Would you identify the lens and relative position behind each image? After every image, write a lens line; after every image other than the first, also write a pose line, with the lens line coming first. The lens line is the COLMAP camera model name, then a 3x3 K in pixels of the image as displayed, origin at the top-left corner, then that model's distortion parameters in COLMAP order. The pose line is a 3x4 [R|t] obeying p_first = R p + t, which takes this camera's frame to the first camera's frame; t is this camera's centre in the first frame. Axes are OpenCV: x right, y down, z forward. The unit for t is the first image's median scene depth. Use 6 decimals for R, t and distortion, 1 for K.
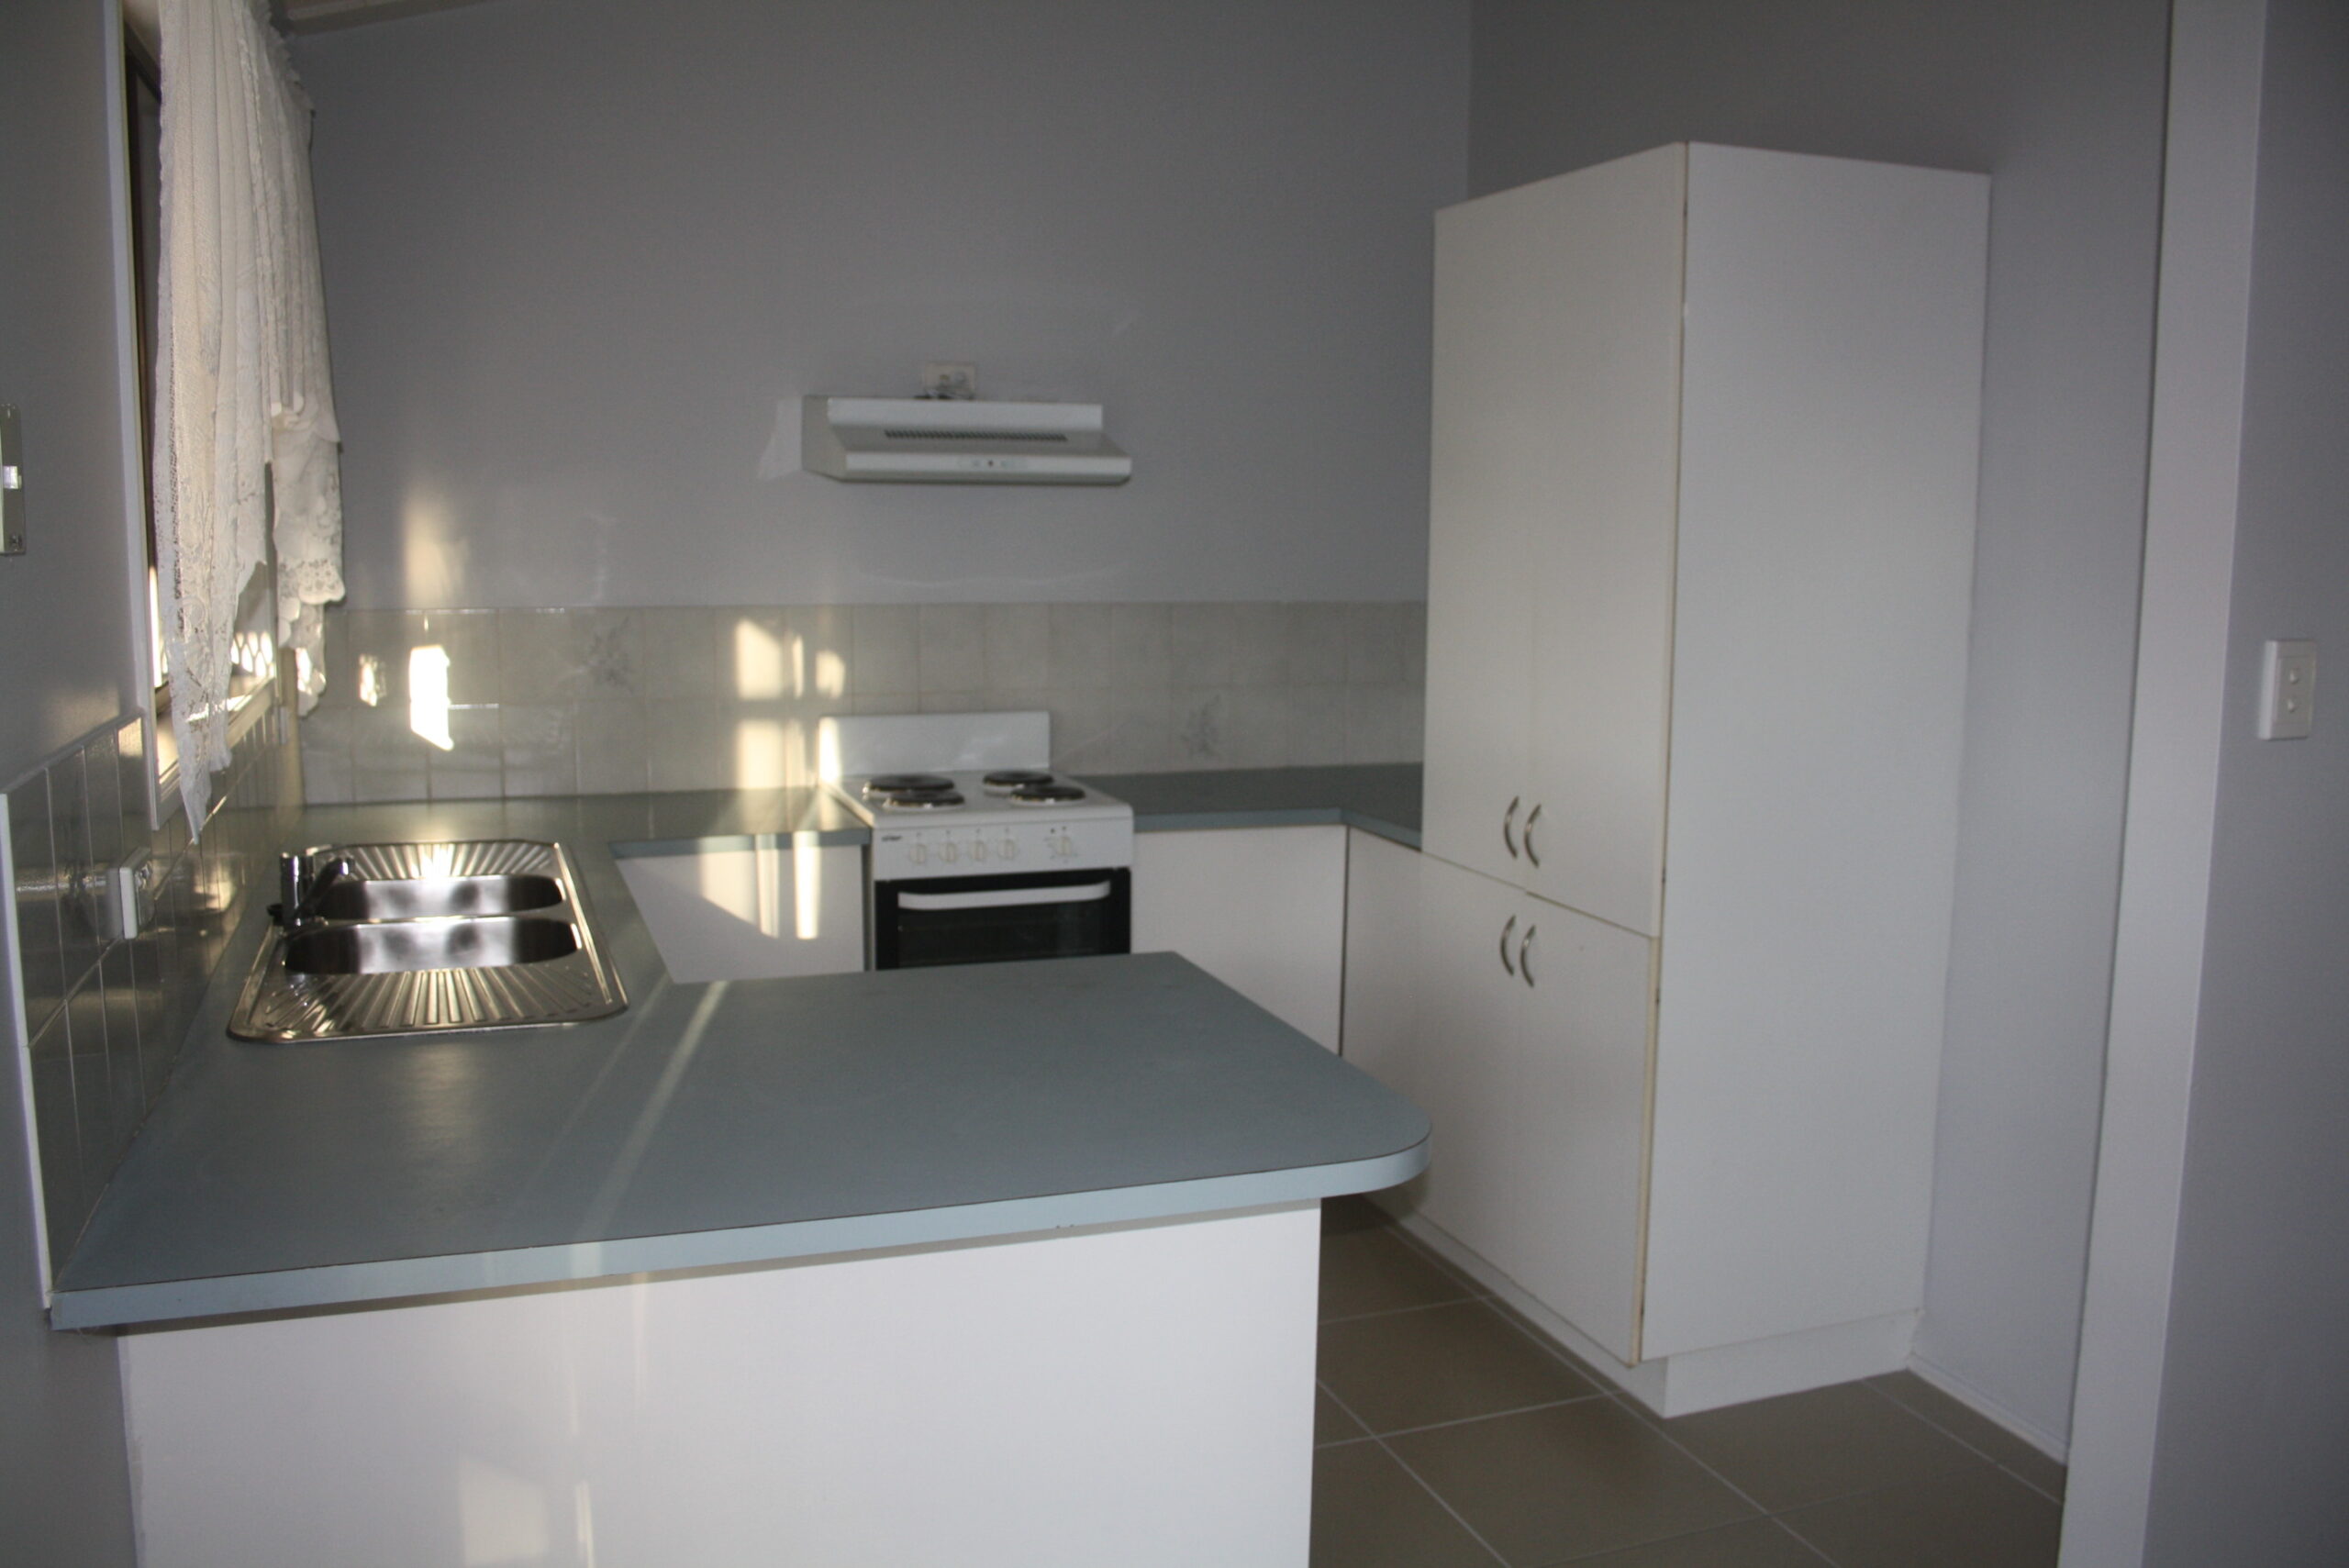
lens RADIAL K [[1953.2, 0, 1179.0], [0, 1953.2, 763.1], [0, 0, 1]] dist [-0.162982, 0.137814]
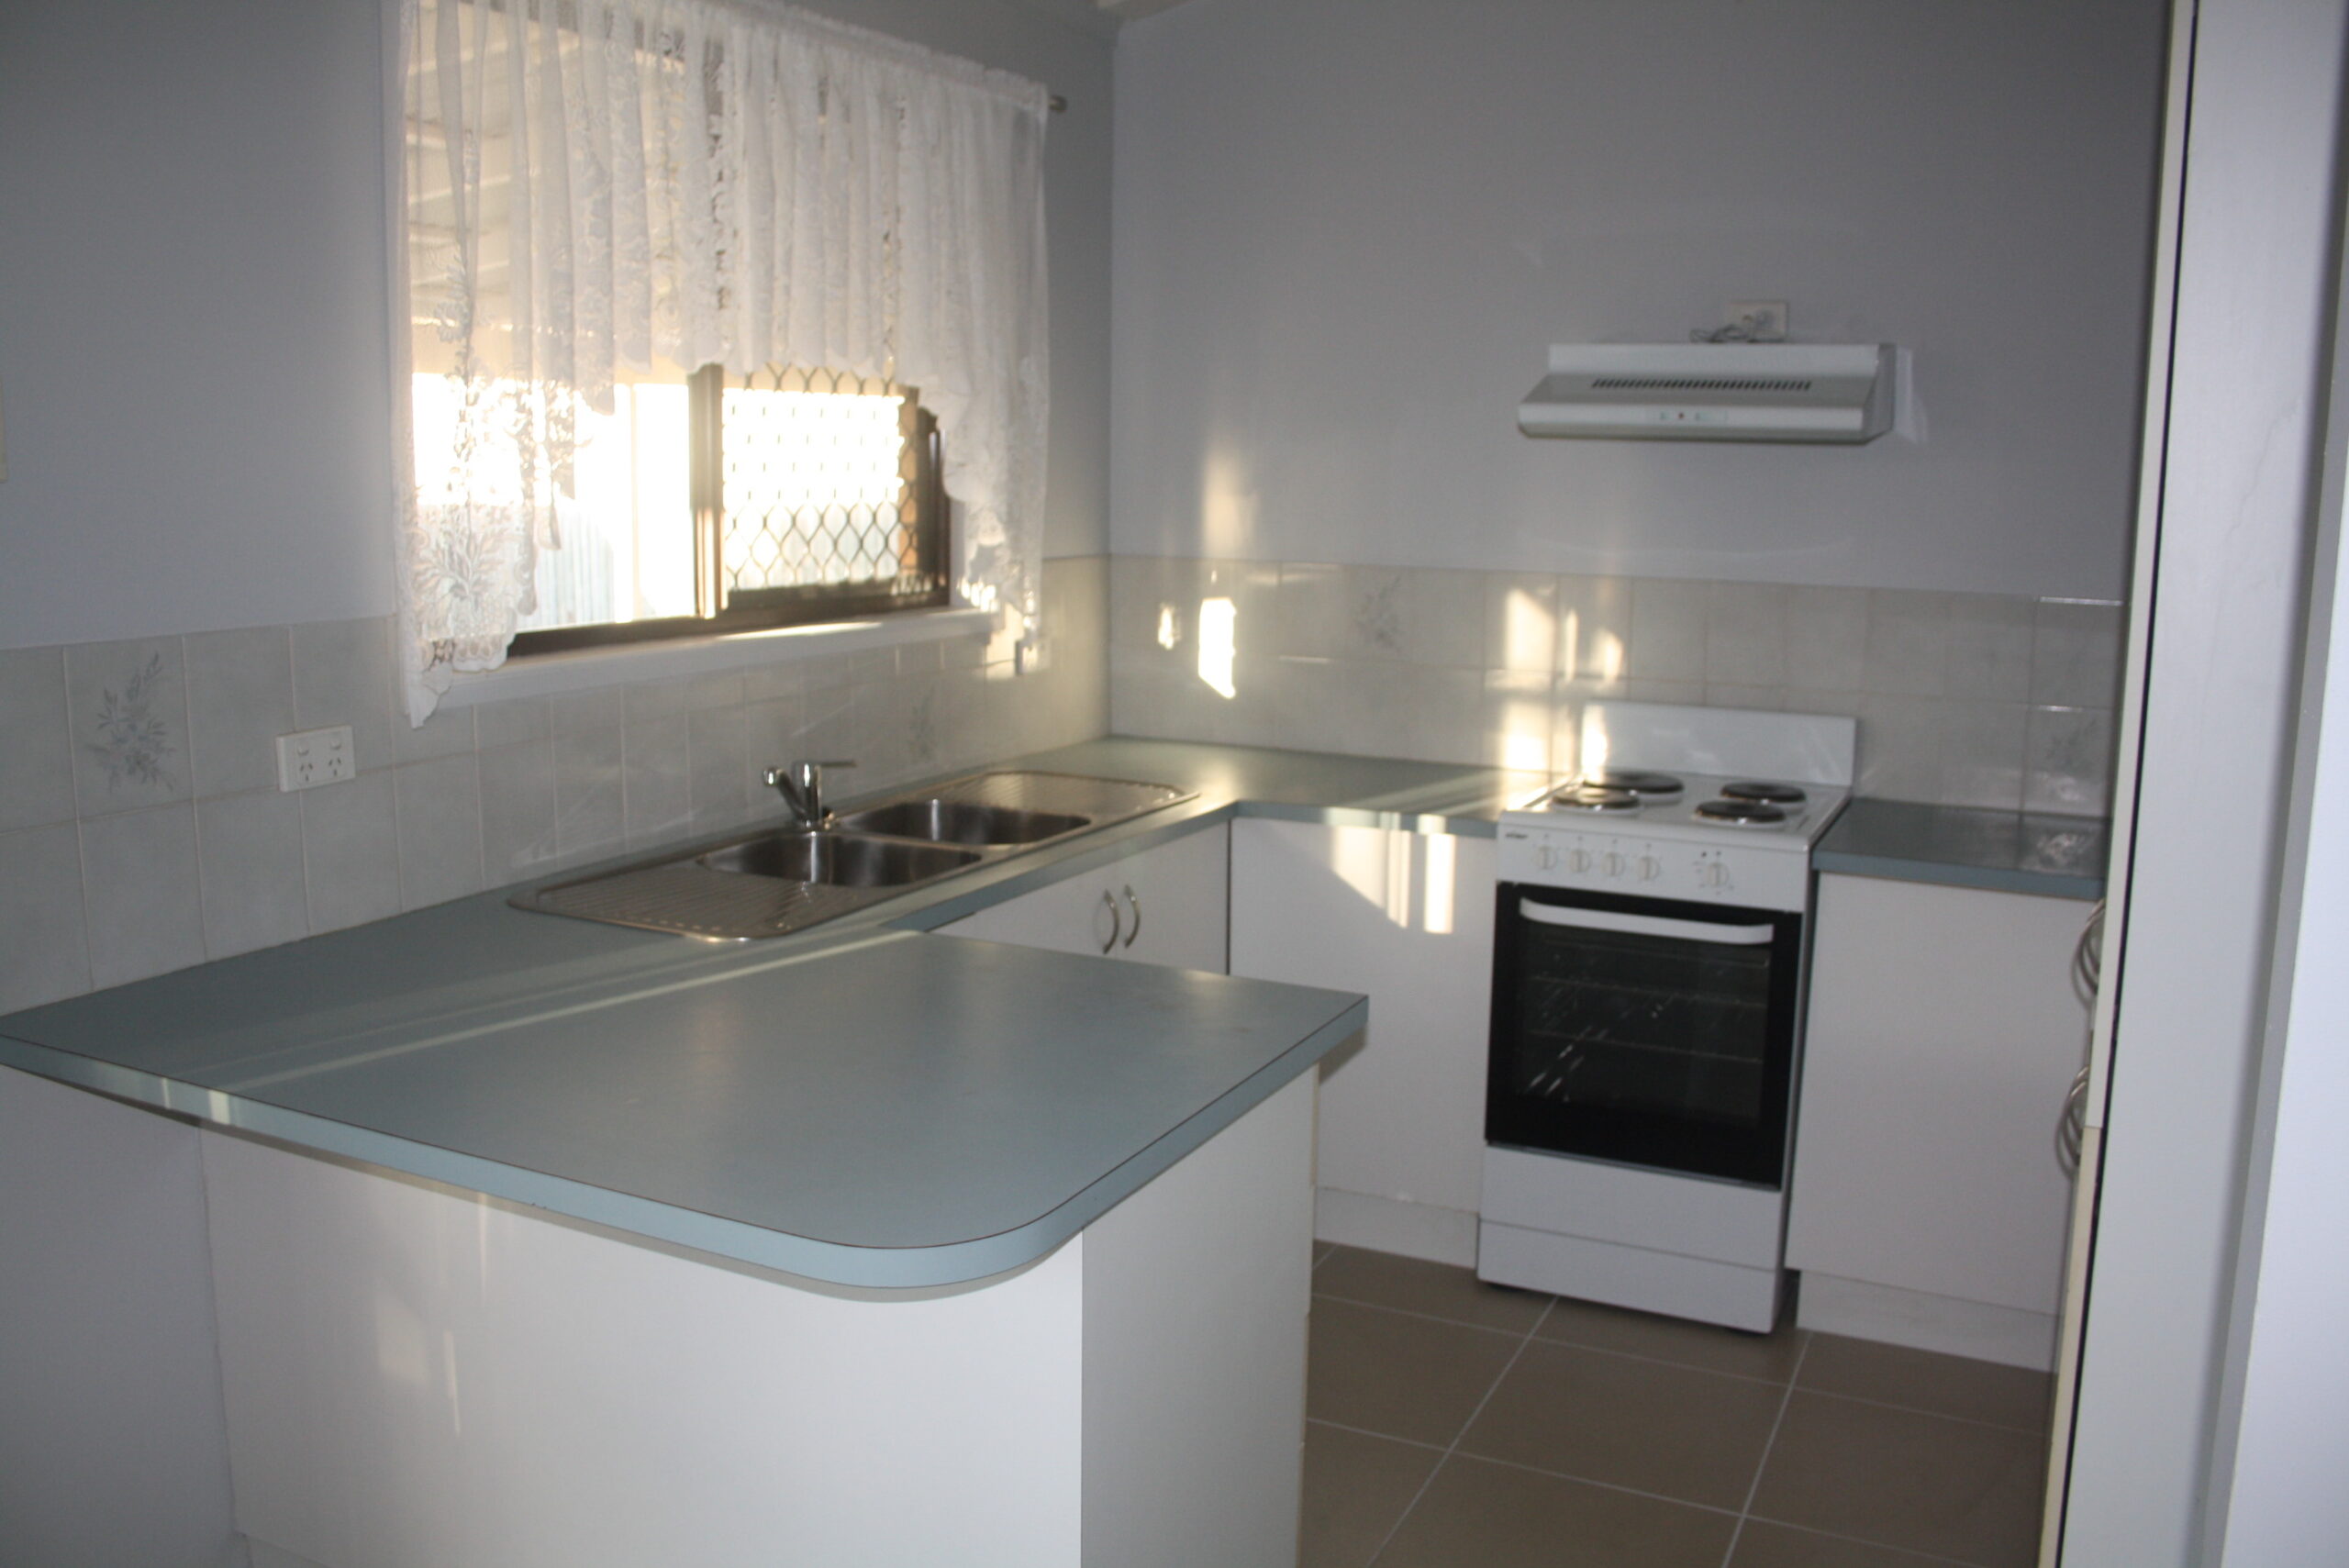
lens RADIAL K [[1953.2, 0, 1179.0], [0, 1953.2, 763.1], [0, 0, 1]] dist [-0.162982, 0.137814]
pose [[0.693507, 0.107447, -0.712393, 0.353121], [-0.099057, 0.993646, 0.053436, -0.025319], [0.713608, 0.033509, 0.699743, 0.249335]]
